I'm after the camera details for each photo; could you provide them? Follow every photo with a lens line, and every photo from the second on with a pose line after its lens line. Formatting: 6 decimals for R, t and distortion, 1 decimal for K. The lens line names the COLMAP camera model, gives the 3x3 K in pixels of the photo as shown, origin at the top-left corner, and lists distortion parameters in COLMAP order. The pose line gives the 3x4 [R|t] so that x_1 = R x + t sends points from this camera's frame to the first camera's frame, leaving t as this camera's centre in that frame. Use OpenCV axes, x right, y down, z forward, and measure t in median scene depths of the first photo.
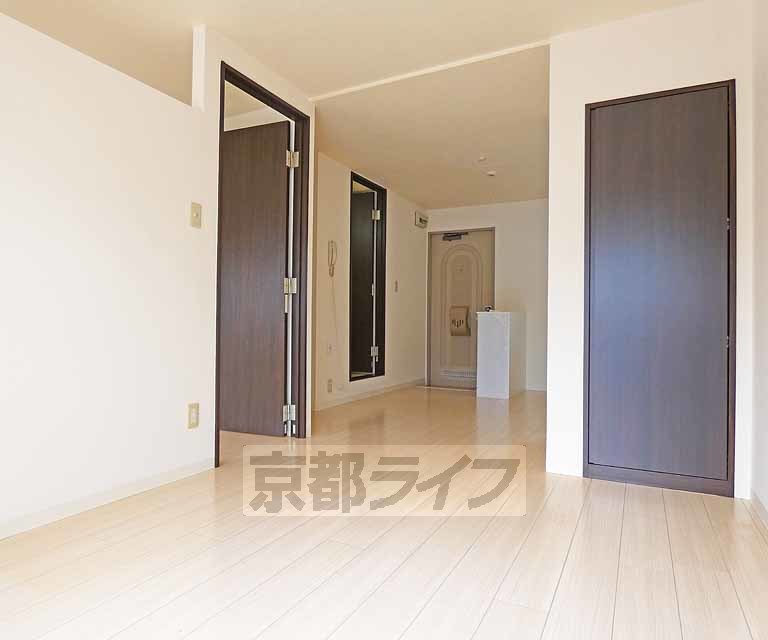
lens RADIAL K [[480.9, 0, 383.9], [0, 480.9, 317.6], [0, 0, 1]] dist [-0.019894, -0.002981]
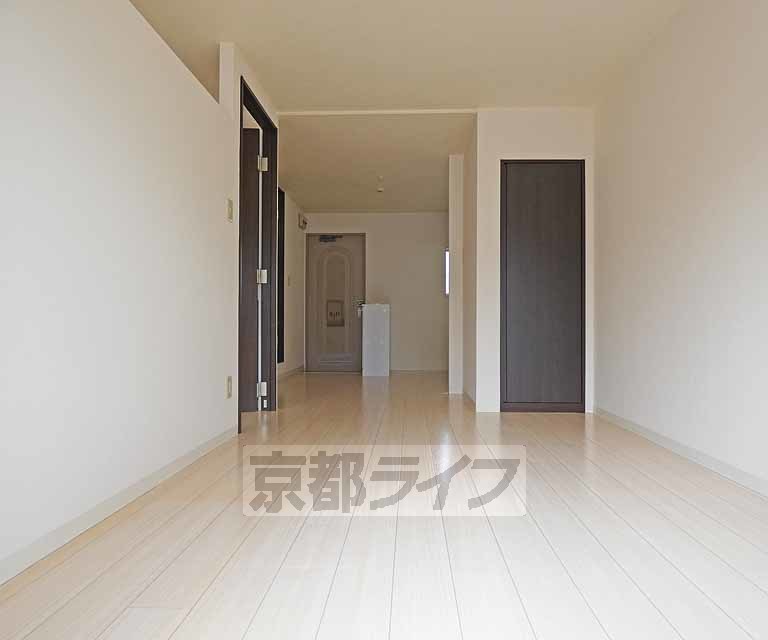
lens RADIAL K [[480.9, 0, 383.9], [0, 480.9, 317.6], [0, 0, 1]] dist [-0.019894, -0.002981]
pose [[0.899132, -0.002949, 0.437667, -0.423750], [0.002889, 0.999996, 0.000803, 0.030004], [-0.437667, 0.000542, 0.899137, -0.133464]]
